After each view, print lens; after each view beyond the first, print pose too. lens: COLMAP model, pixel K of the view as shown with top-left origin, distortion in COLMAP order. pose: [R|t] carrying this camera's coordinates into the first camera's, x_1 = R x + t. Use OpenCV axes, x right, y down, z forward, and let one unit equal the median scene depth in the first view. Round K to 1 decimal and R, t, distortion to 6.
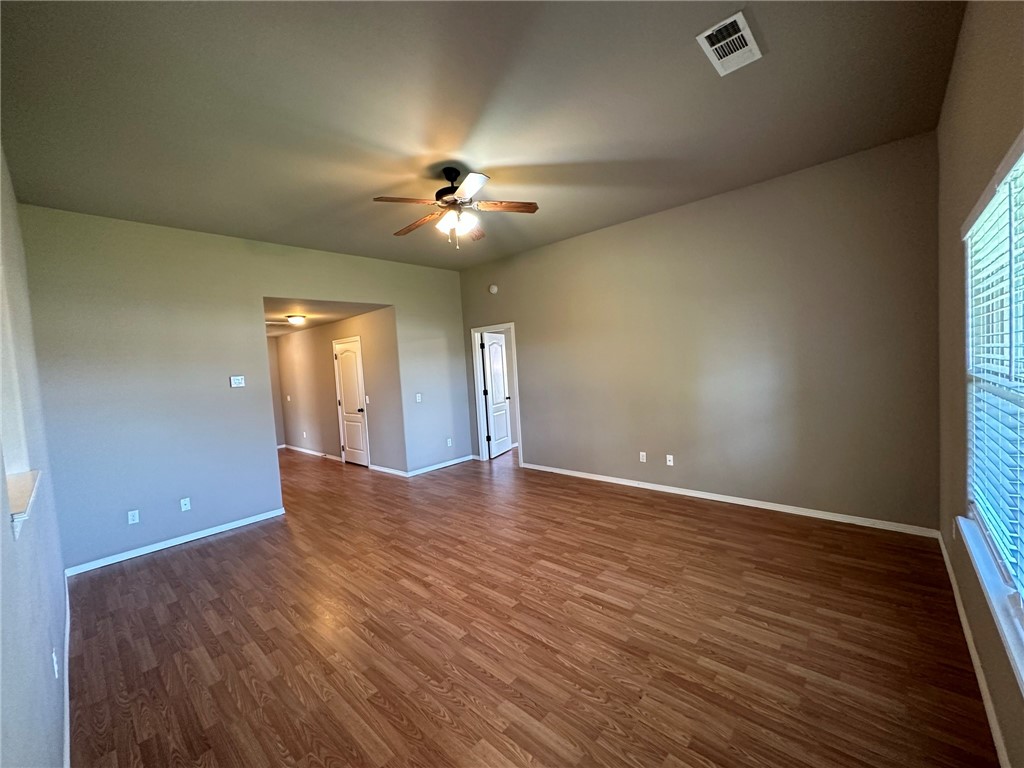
lens RADIAL K [[411.3, 0, 510.8], [0, 411.3, 384.0], [0, 0, 1]] dist [0.001376, 0.000488]
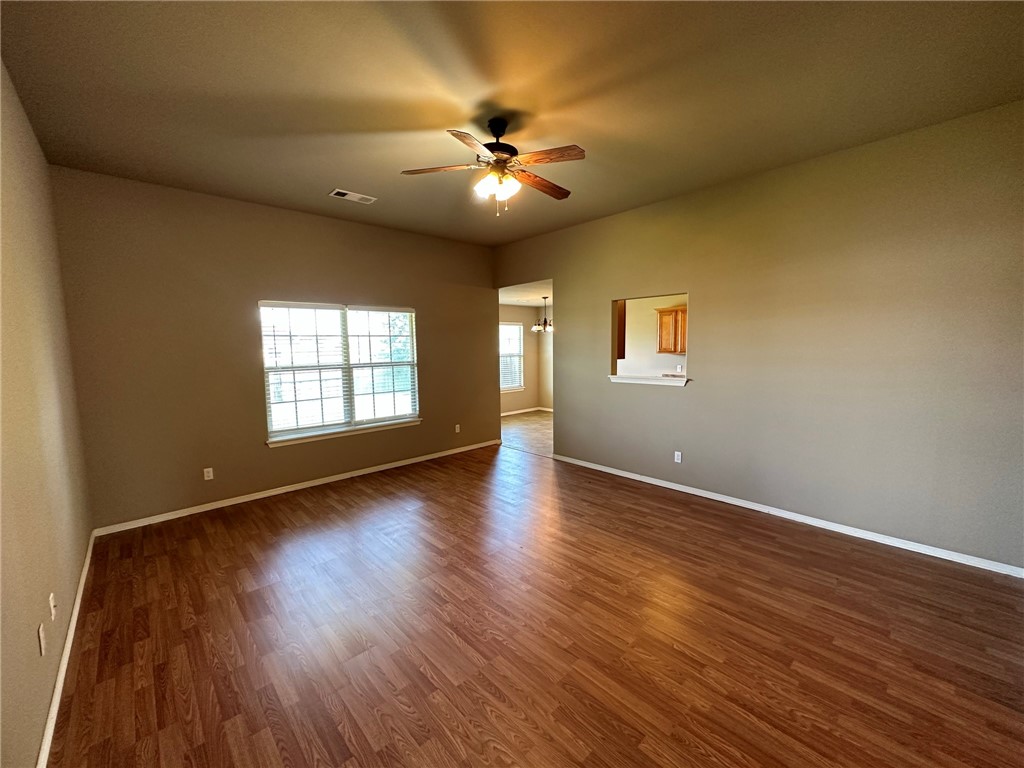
lens RADIAL K [[408.0, 0, 510.1], [0, 408.0, 387.1], [0, 0, 1]] dist [-0.000238, 0.000063]
pose [[-0.993299, 0.069396, 0.092414, -0.213236], [0.082285, 0.986167, 0.143886, -0.092112], [-0.081151, 0.150526, -0.985270, 1.944332]]
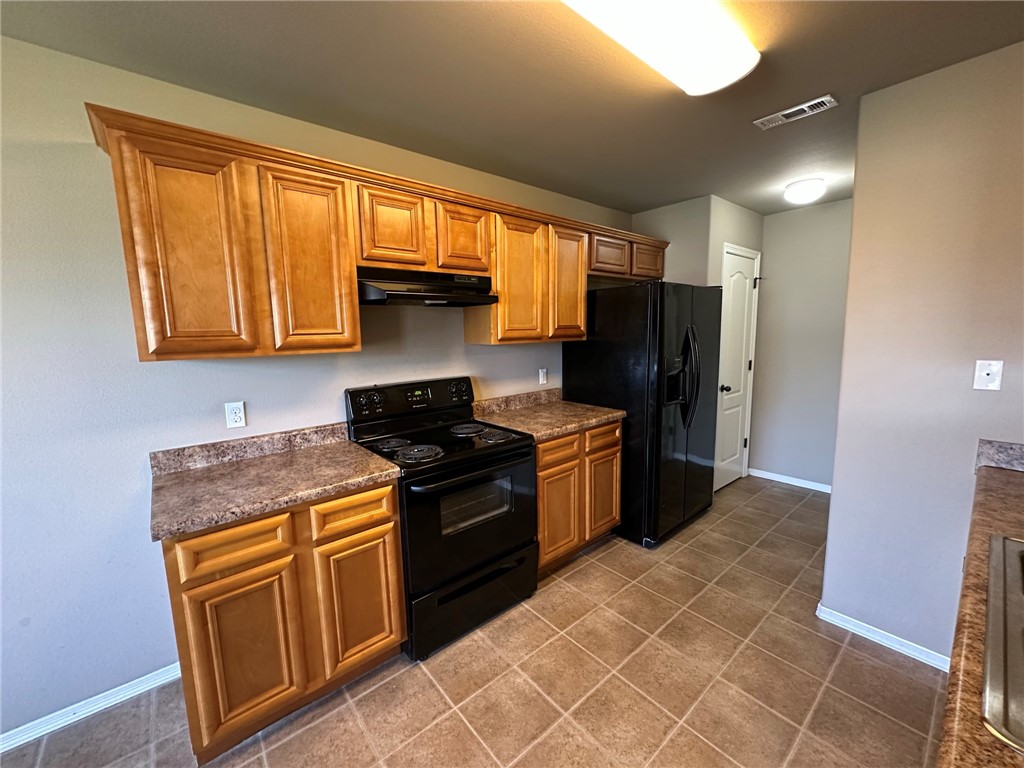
lens RADIAL K [[401.0, 0, 502.7], [0, 401.0, 388.4], [0, 0, 1]] dist [-0.000145, 0.000228]
pose [[-0.131162, 0.205300, -0.969870, -0.457552], [-0.017249, 0.977701, 0.209290, 0.051367], [0.991211, 0.044180, -0.124696, 0.023735]]
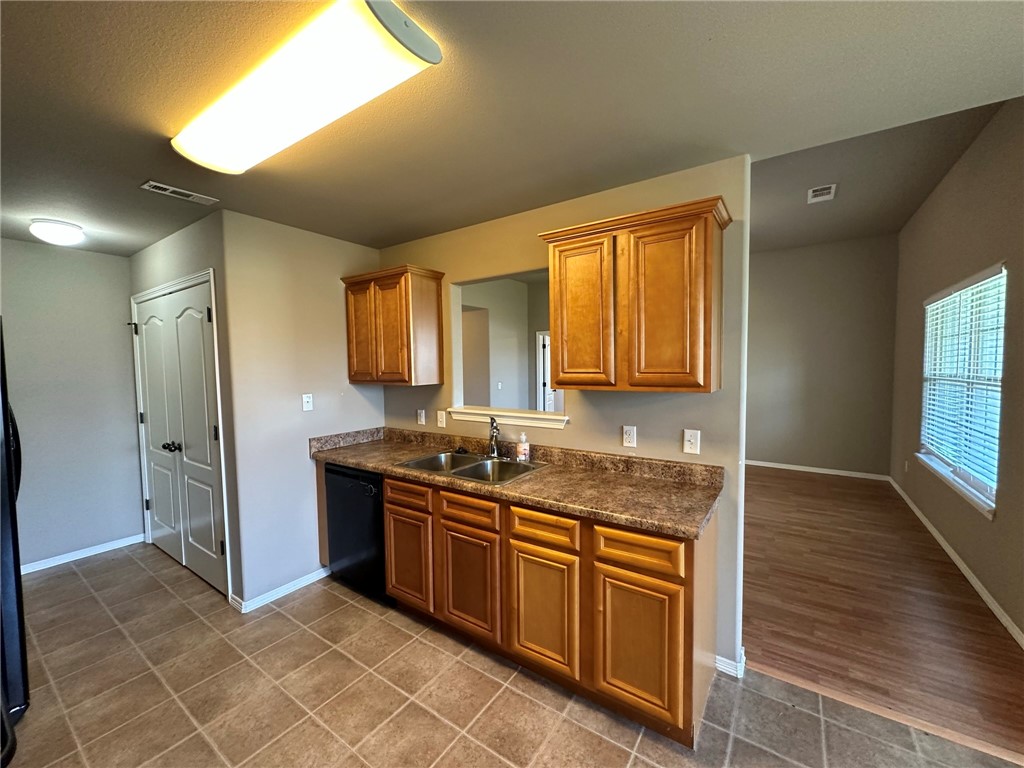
lens RADIAL K [[411.3, 0, 510.8], [0, 411.3, 384.0], [0, 0, 1]] dist [0.001376, 0.000488]
pose [[0.989273, 0.044736, 0.139058, -0.692150], [-0.043906, 0.998995, -0.009032, 0.072281], [-0.139322, 0.002830, 0.990243, -0.412492]]
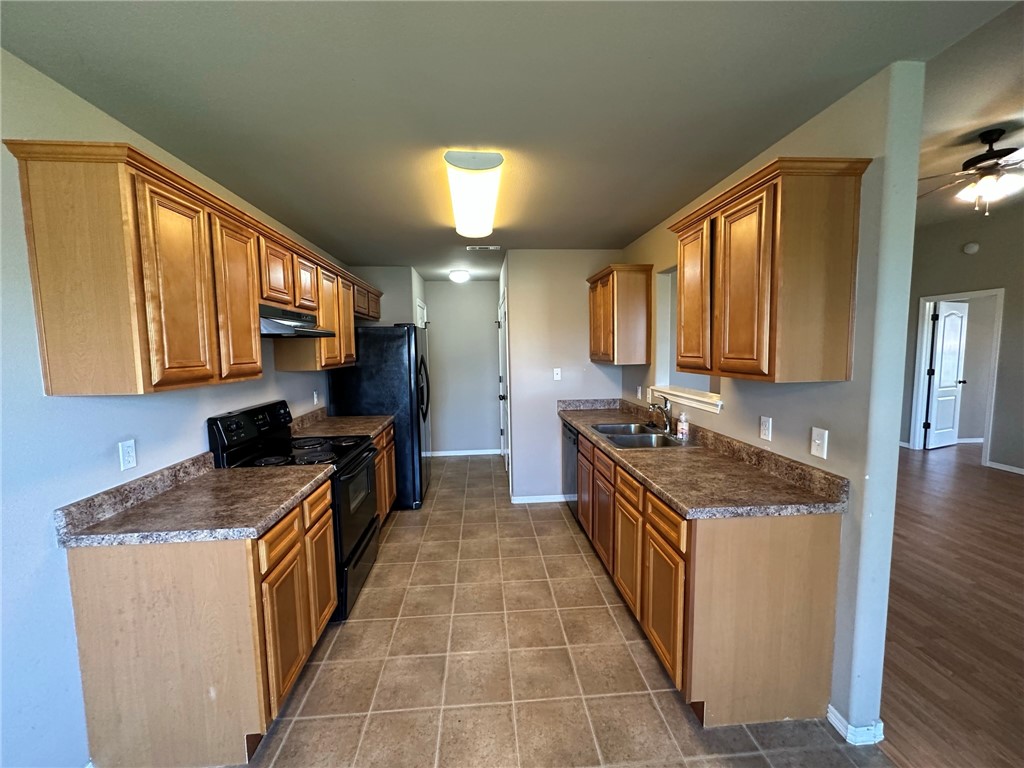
lens RADIAL K [[411.3, 0, 510.8], [0, 411.3, 384.0], [0, 0, 1]] dist [0.001376, 0.000488]
pose [[0.730165, 0.111721, -0.674075, -0.250196], [-0.064791, 0.993417, 0.094466, 0.043381], [0.680192, -0.025302, 0.732597, -0.478078]]
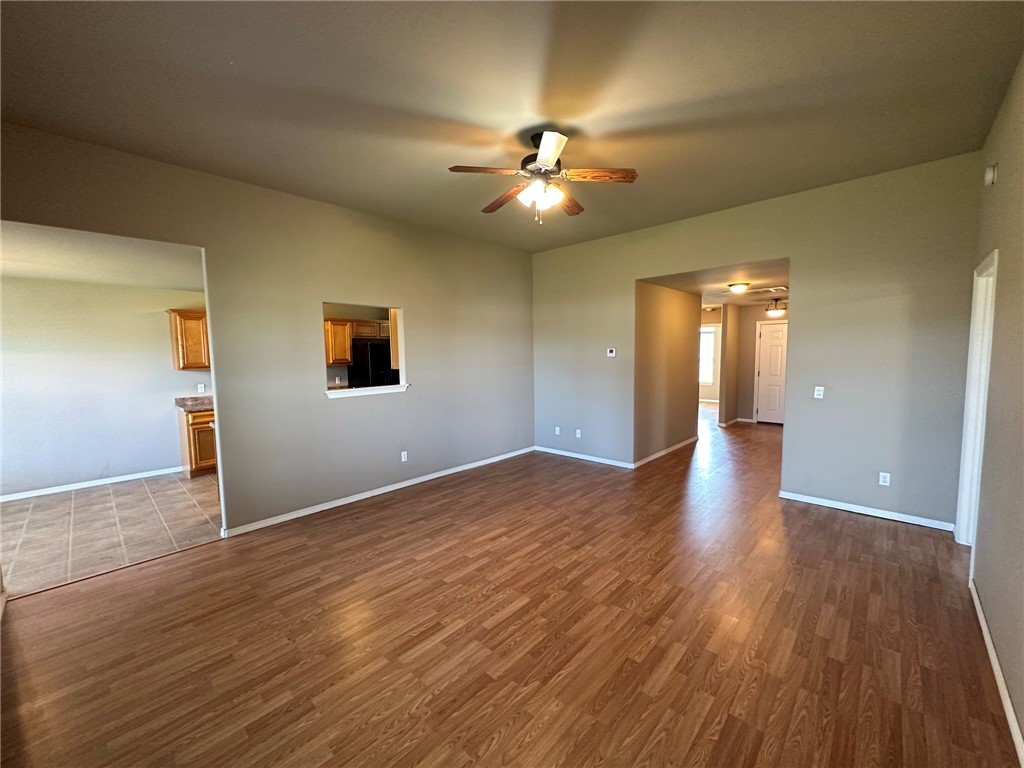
lens RADIAL K [[408.0, 0, 510.1], [0, 408.0, 387.1], [0, 0, 1]] dist [-0.000238, 0.000063]
pose [[-0.015937, 0.148215, -0.988827, 0.825763], [-0.032548, 0.988351, 0.148669, -0.107609], [0.999343, 0.034554, -0.010928, 0.974302]]
